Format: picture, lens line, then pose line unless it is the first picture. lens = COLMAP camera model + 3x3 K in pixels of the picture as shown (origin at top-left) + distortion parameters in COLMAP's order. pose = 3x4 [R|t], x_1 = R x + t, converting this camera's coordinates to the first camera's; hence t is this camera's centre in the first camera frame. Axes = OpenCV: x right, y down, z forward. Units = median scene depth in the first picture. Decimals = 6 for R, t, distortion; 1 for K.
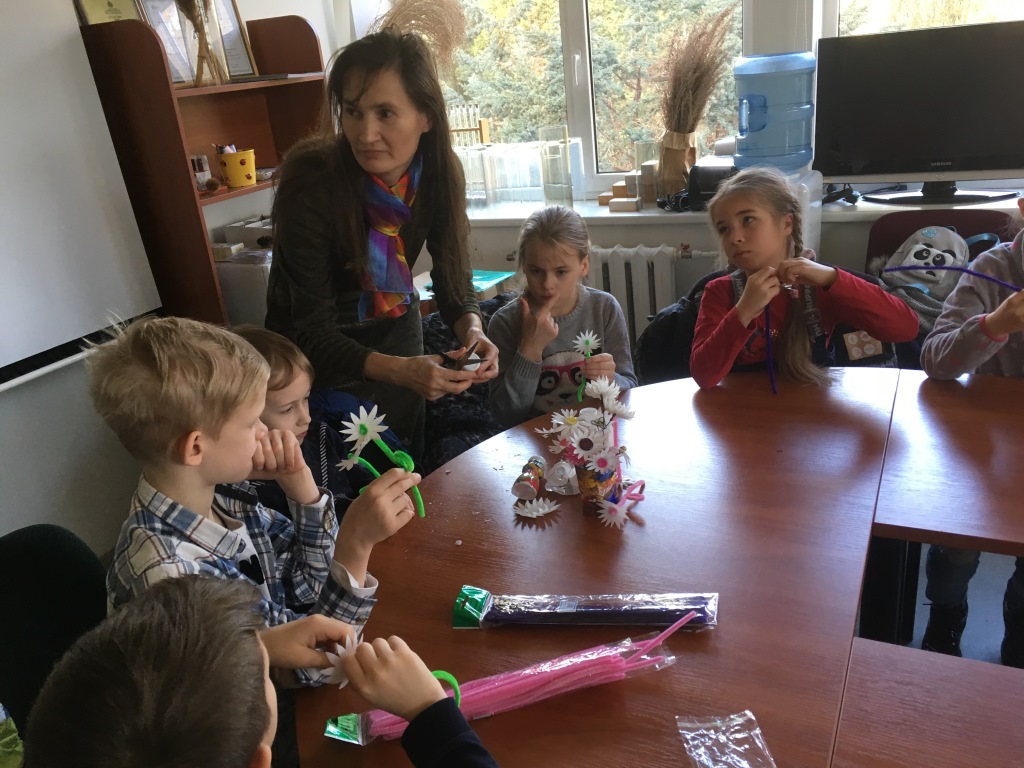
lens RADIAL K [[853.2, 0, 507.8], [0, 853.2, 384.3], [0, 0, 1]] dist [0.026107, -0.009266]
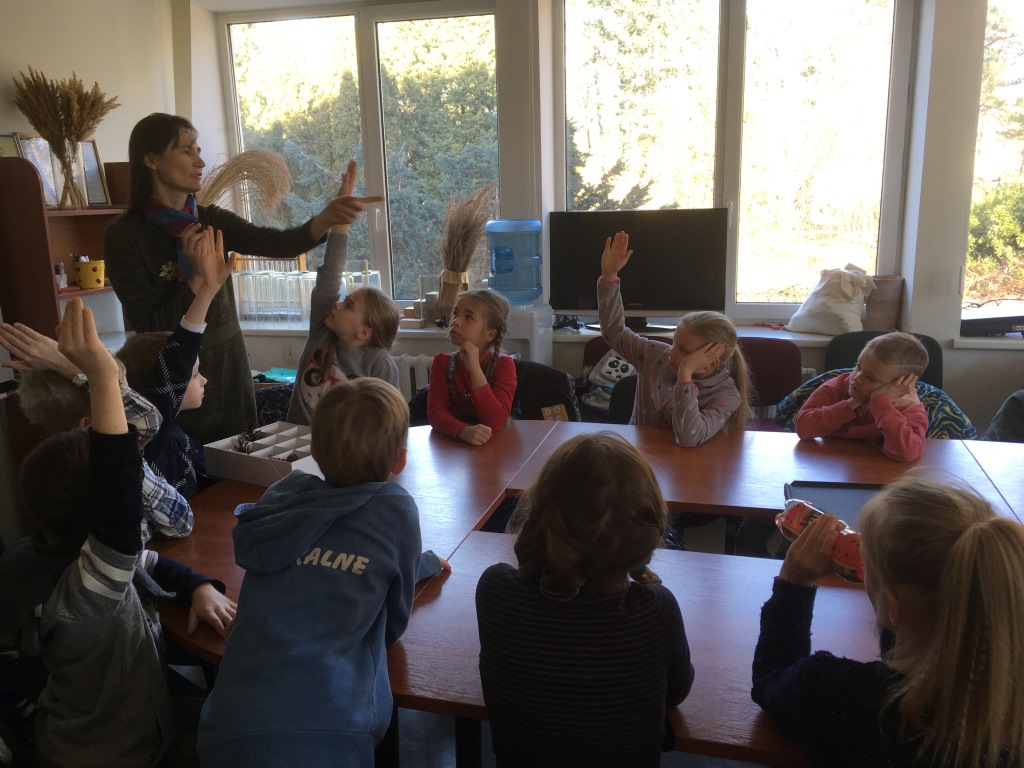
lens RADIAL K [[853.2, 0, 515.6], [0, 853.2, 387.0], [0, 0, 1]] dist [0.026107, -0.009266]
pose [[0.980531, 0.035579, 0.193117, 0.052182], [-0.003937, 0.986813, -0.161817, 0.098971], [-0.196327, 0.157906, 0.967740, -0.275390]]
